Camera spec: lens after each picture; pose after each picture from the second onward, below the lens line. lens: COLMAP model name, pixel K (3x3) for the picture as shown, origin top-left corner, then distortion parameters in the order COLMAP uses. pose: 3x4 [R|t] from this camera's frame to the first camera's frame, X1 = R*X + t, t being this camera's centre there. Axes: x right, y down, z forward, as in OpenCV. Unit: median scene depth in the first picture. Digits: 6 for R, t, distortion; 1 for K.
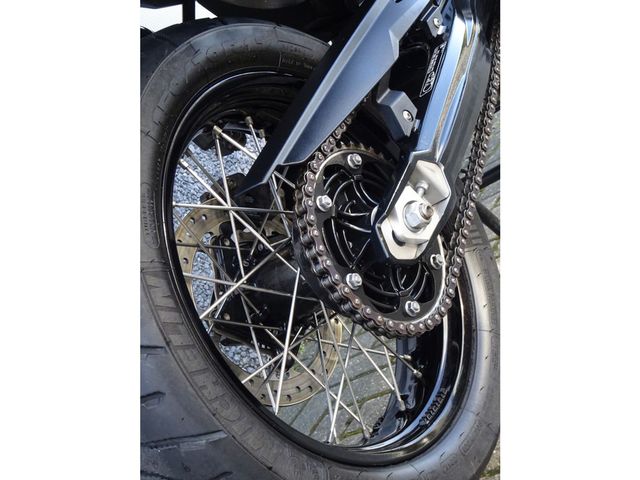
lens RADIAL K [[1261.0, 0, 320.1], [0, 1261.0, 239.9], [0, 0, 1]] dist [0.055307, 0.000000]
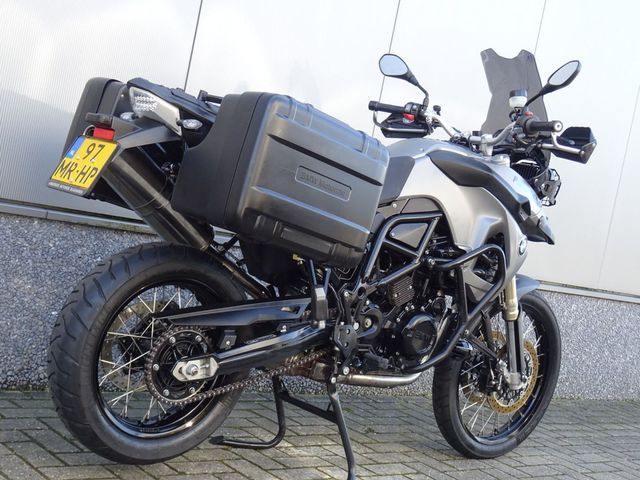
lens RADIAL K [[991.6, 0, 319.8], [0, 991.6, 240.0], [0, 0, 1]] dist [-0.013927, 0.000000]
pose [[0.641087, 0.764580, -0.066526, 0.177415], [-0.766814, 0.634549, -0.096670, -0.196531], [-0.031698, 0.112987, 0.993091, -1.102640]]
